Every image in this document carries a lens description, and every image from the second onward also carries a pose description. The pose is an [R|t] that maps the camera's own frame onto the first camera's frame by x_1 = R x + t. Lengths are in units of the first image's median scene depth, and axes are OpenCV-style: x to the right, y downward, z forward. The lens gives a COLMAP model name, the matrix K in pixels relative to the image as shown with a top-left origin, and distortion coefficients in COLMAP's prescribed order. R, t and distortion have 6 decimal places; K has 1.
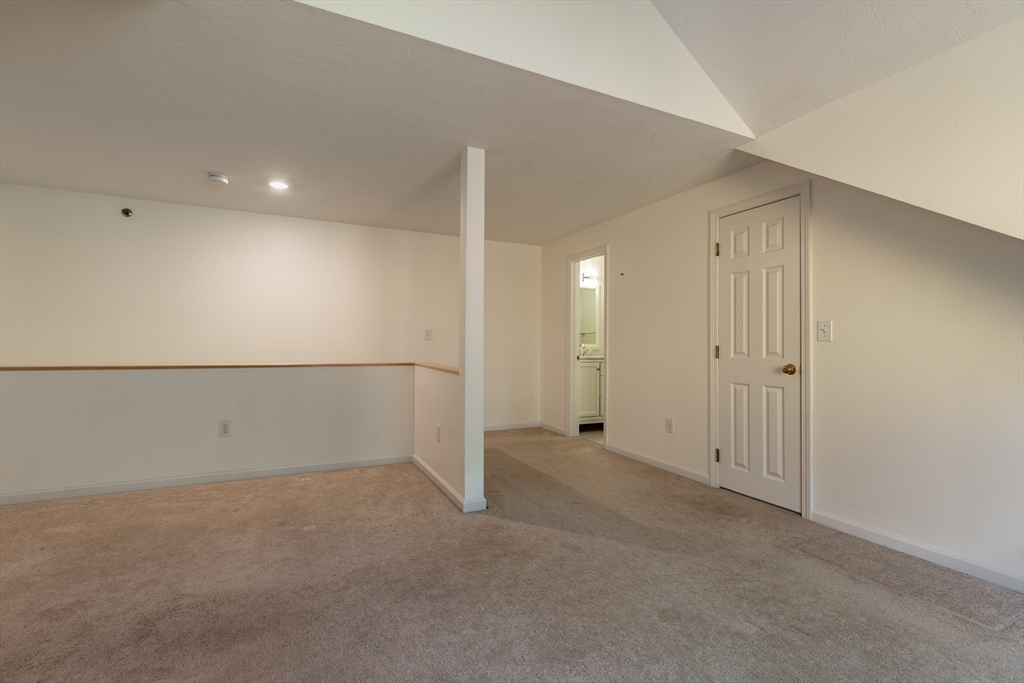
lens RADIAL K [[469.0, 0, 515.9], [0, 469.0, 335.3], [0, 0, 1]] dist [0.004816, -0.000272]
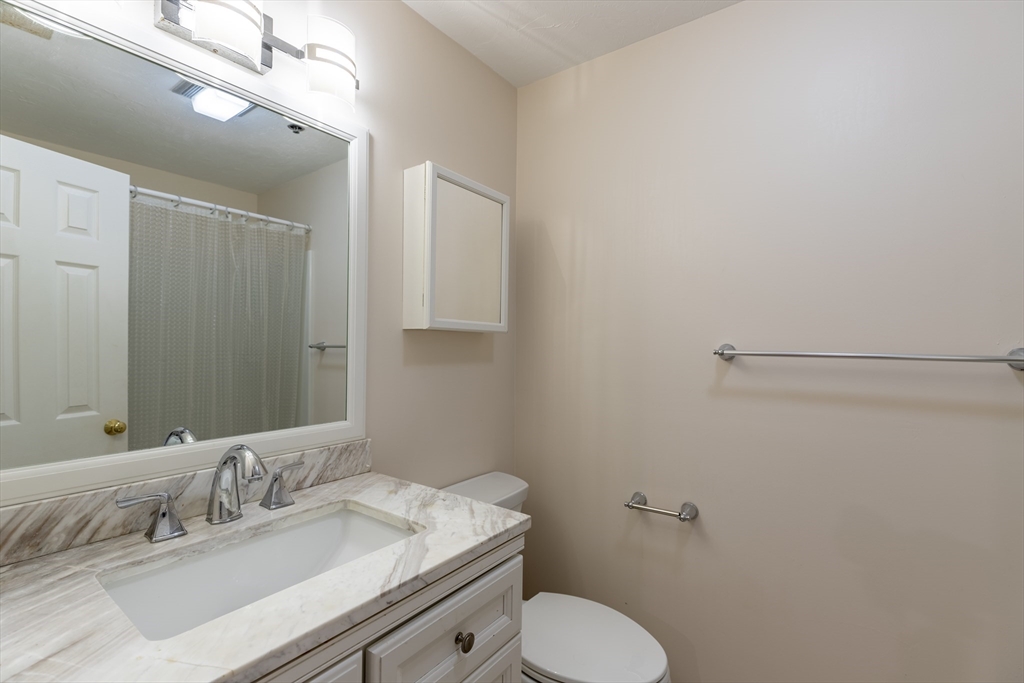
lens RADIAL K [[469.0, 0, 515.9], [0, 469.0, 335.3], [0, 0, 1]] dist [0.004816, -0.000272]
pose [[0.872364, 0.004001, 0.488841, 0.134835], [0.000856, 0.999952, -0.009712, -0.015715], [-0.488856, 0.008891, 0.872319, 0.787482]]
